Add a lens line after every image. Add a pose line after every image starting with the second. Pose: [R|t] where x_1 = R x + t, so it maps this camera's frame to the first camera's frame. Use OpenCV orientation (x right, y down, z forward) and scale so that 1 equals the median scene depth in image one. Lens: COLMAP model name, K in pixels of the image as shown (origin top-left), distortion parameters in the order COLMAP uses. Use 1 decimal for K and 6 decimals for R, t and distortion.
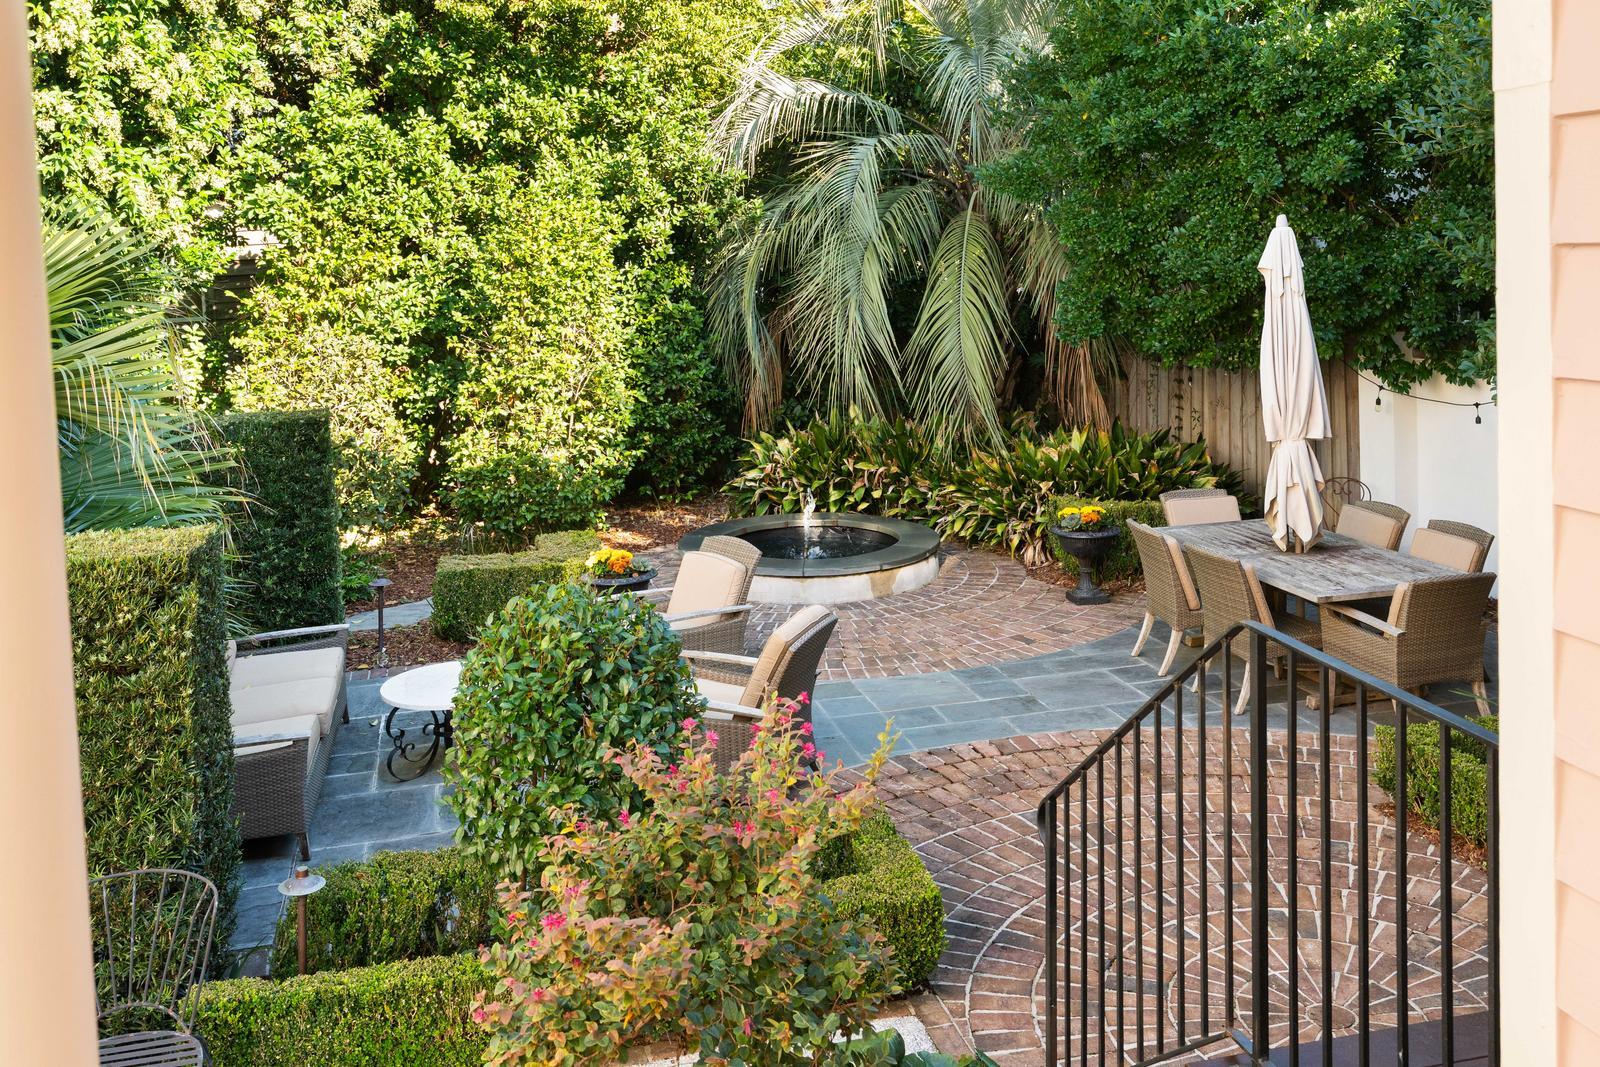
lens RADIAL K [[1356.5, 0, 805.7], [0, 1356.5, 315.5], [0, 0, 1]] dist [-0.014648, 0.002490]
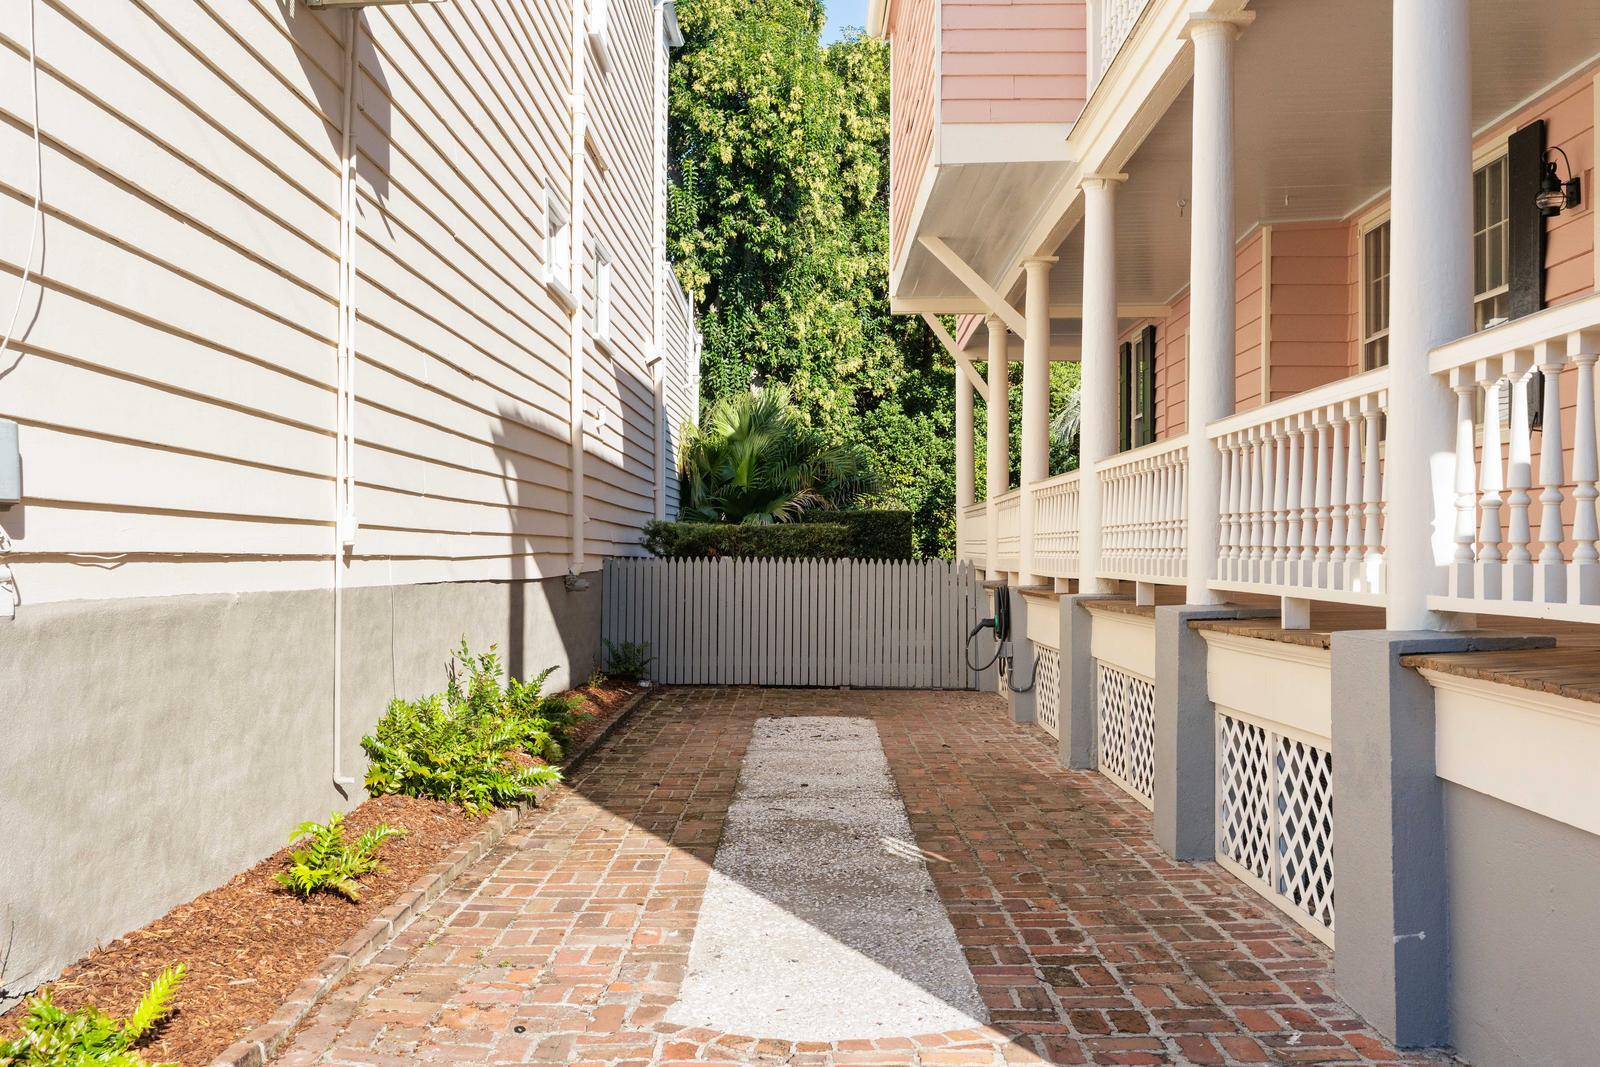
lens RADIAL K [[1480.5, 0, 798.1], [0, 1480.5, 538.9], [0, 0, 1]] dist [0.002345, 0.000000]
pose [[0.960809, 0.027368, -0.275855, 0.199499], [-0.044309, 0.997482, -0.055369, 0.200672], [0.273645, 0.065422, 0.959603, -1.392325]]
